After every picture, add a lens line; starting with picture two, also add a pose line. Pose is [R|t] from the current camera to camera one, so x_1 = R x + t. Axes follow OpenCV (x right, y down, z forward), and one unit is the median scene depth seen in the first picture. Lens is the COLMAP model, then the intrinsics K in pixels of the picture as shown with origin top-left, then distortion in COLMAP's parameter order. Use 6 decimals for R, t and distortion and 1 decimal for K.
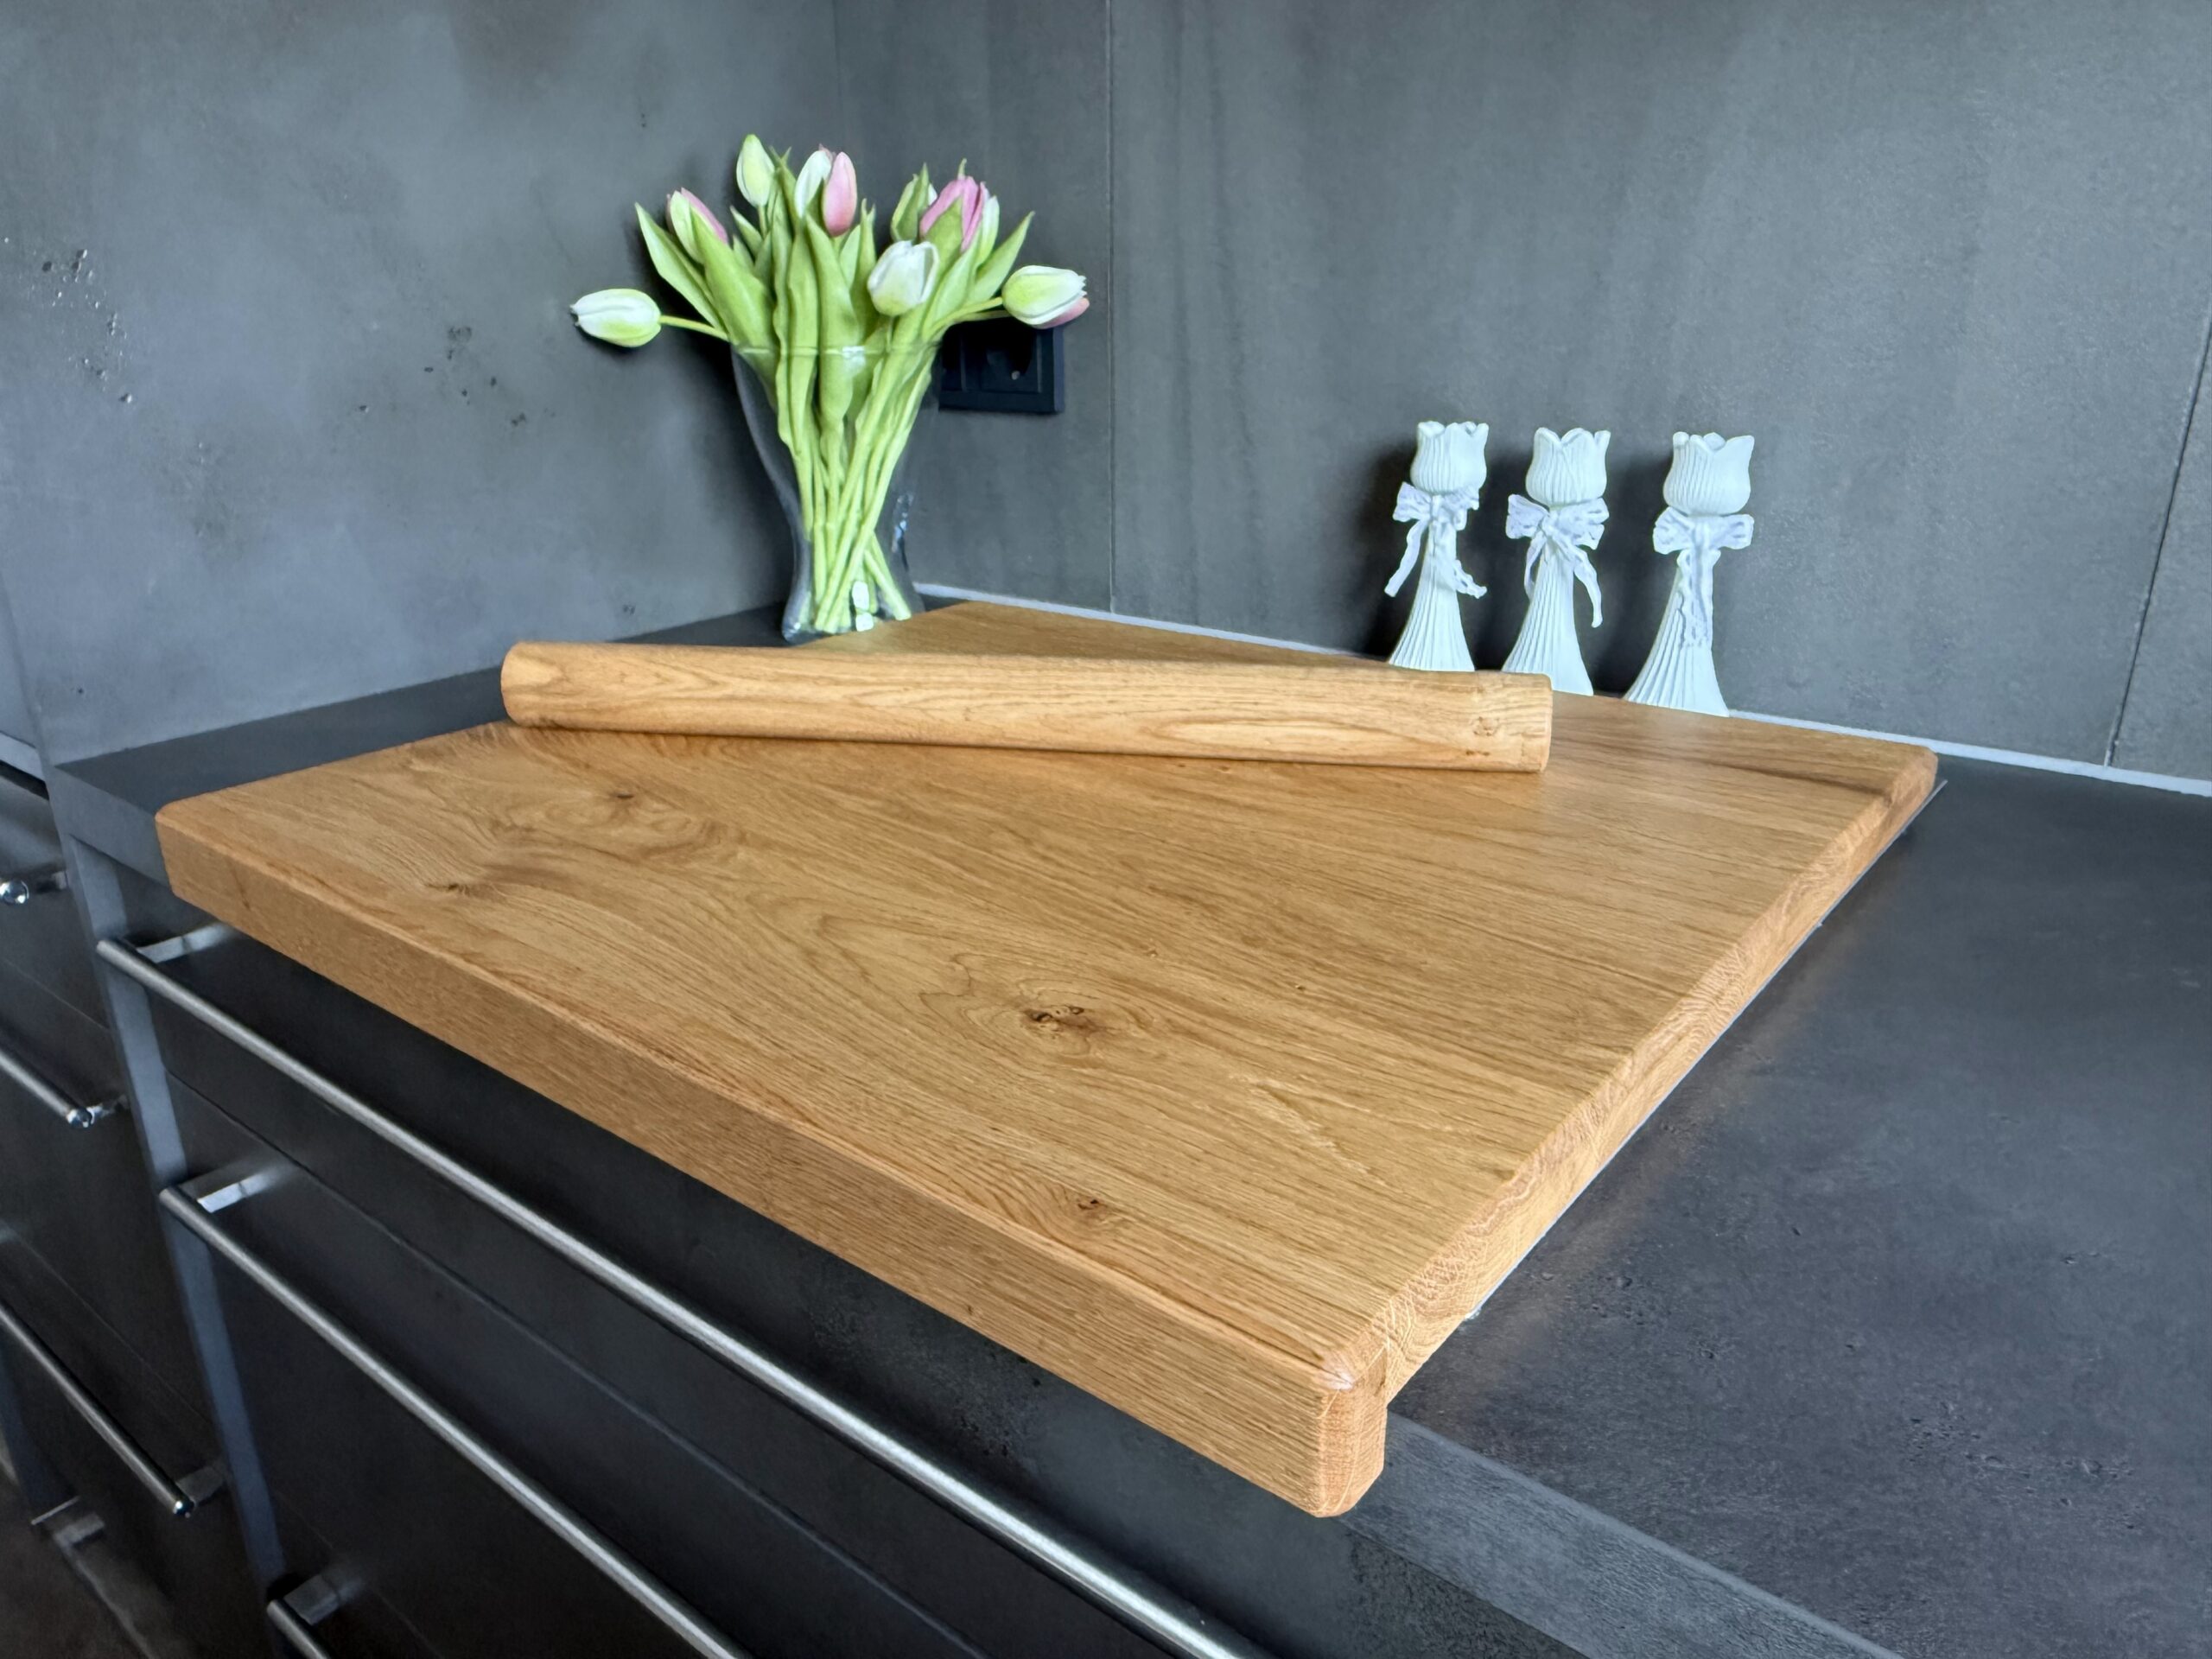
lens RADIAL K [[1542.9, 0, 1067.3], [0, 1542.9, 841.2], [0, 0, 1]] dist [-0.001496, 0.004210]
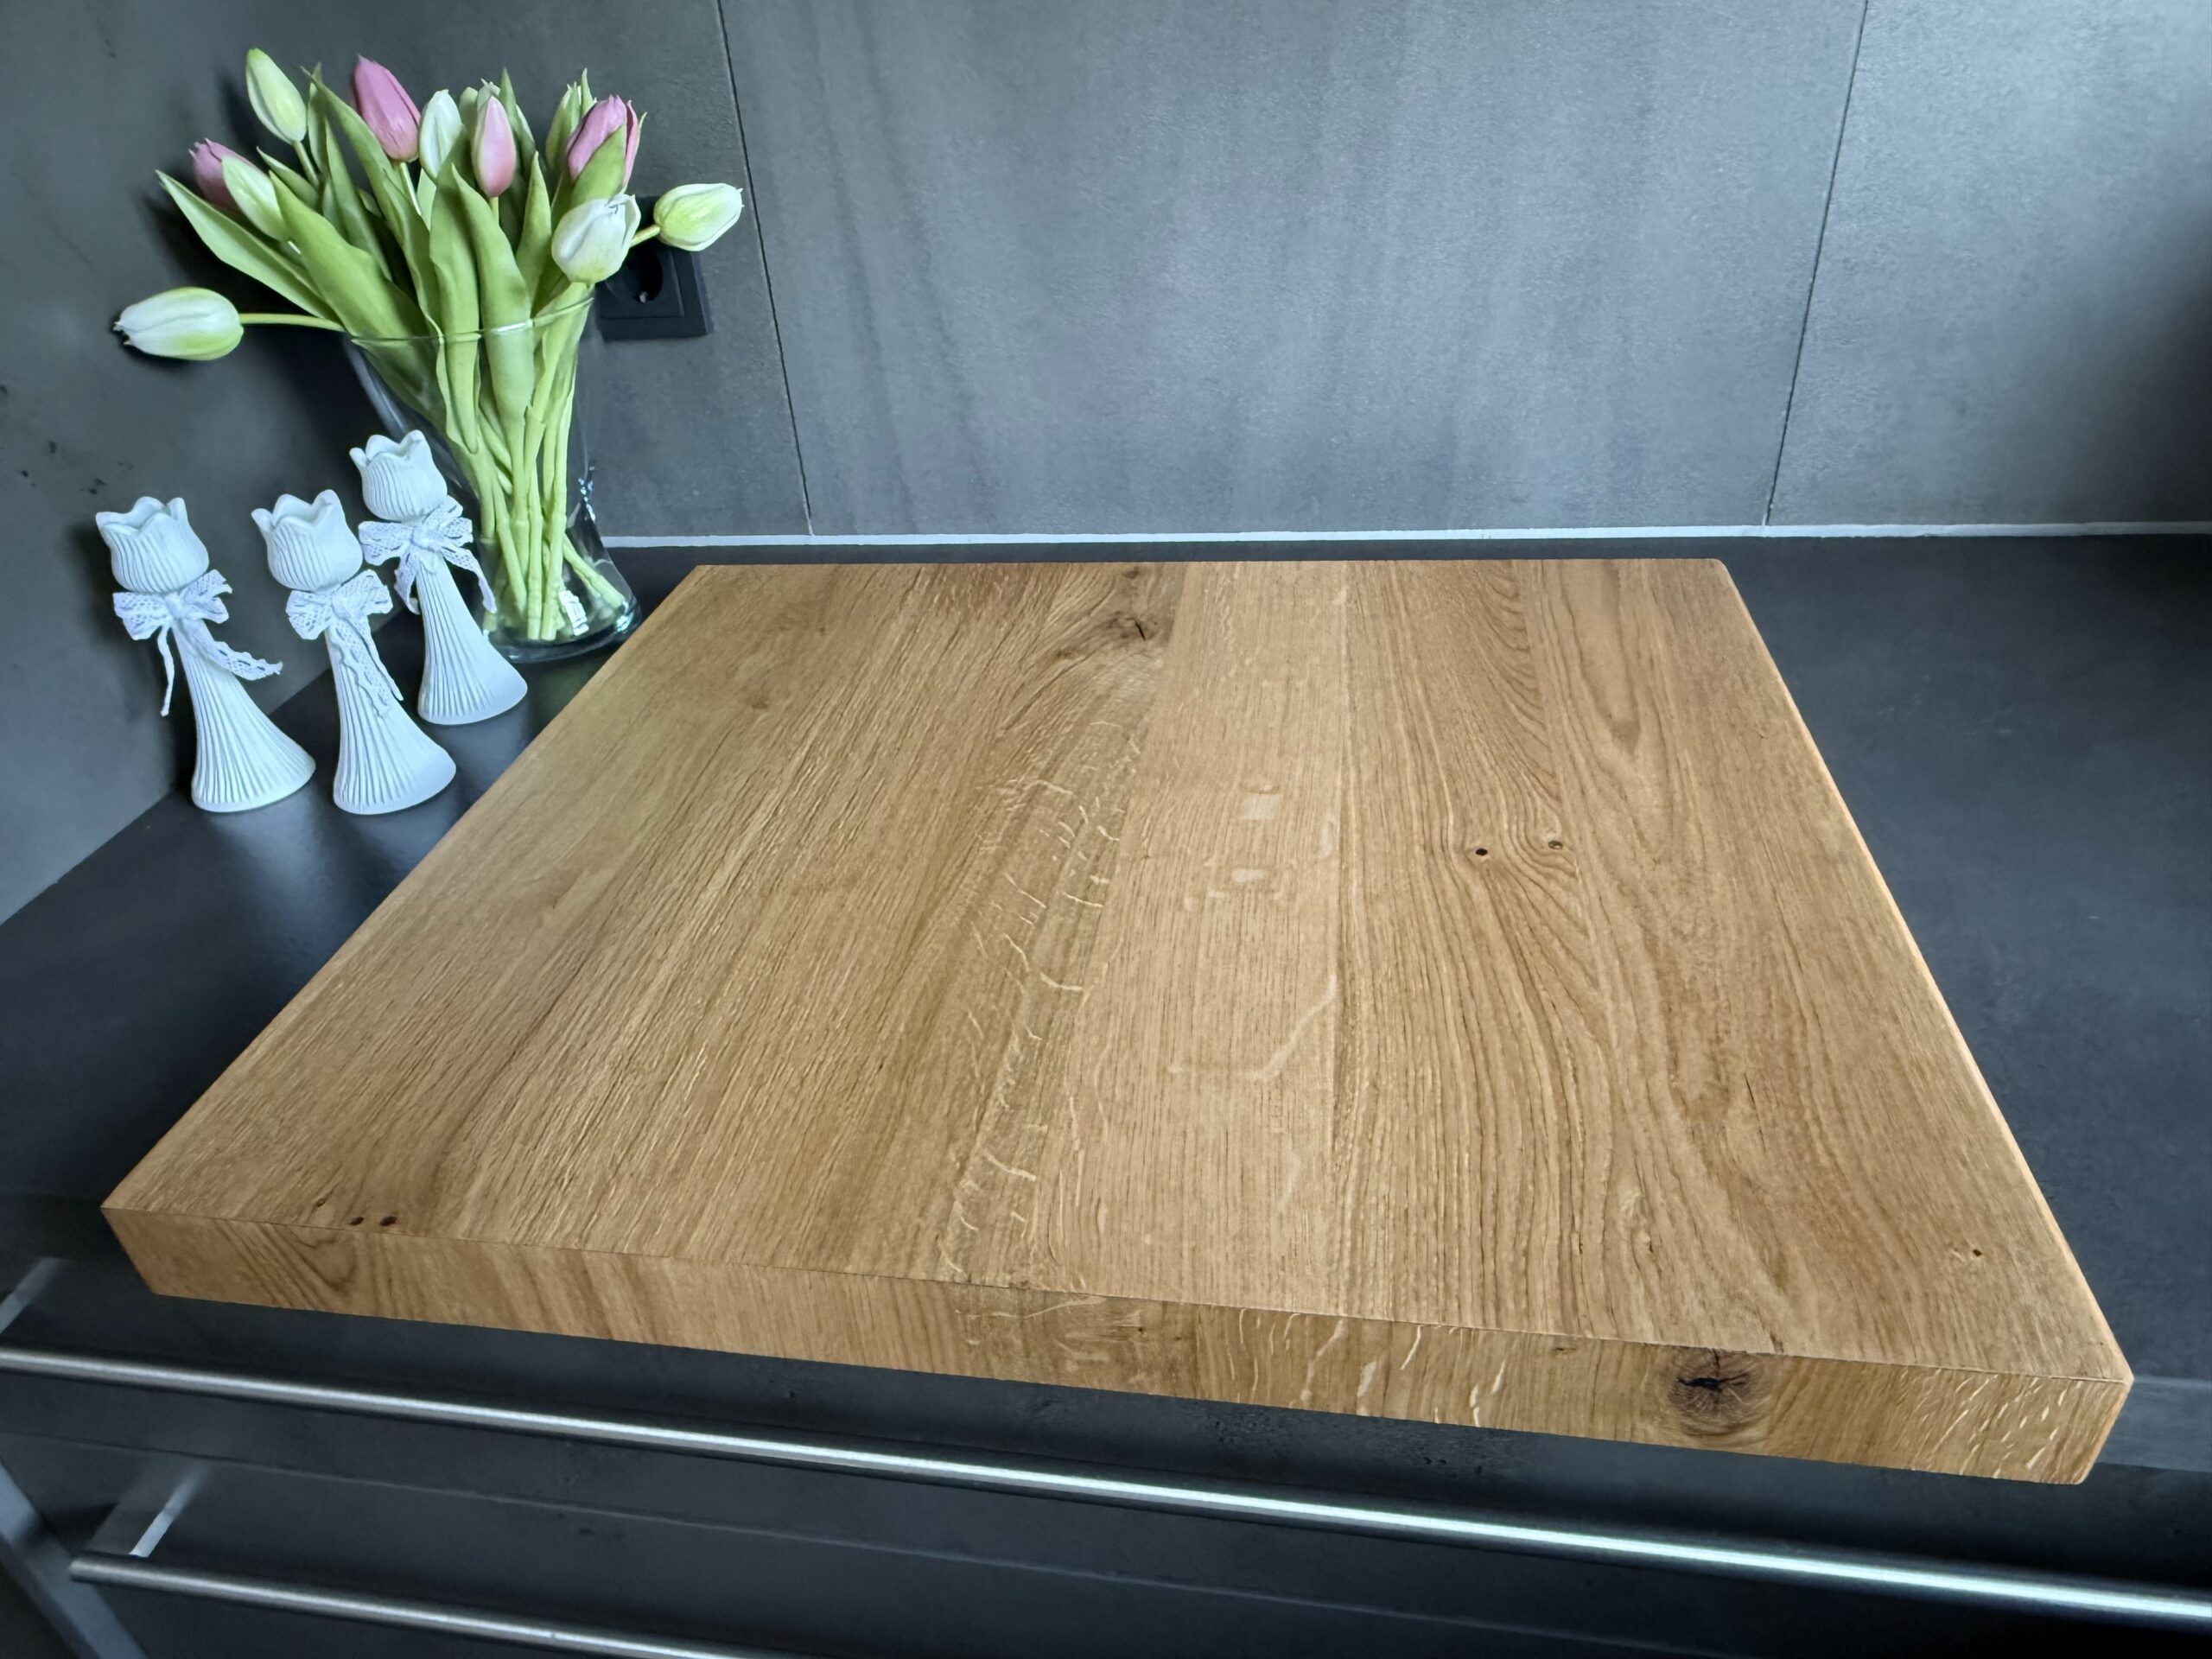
lens RADIAL K [[1473.0, 0, 1062.1], [0, 1473.0, 830.6], [0, 0, 1]] dist [0.000518, 0.000828]
pose [[0.870624, -0.307832, 0.383736, -0.361450], [0.232021, 0.944767, 0.231477, -0.225871], [-0.433797, -0.112495, 0.893960, 0.151023]]
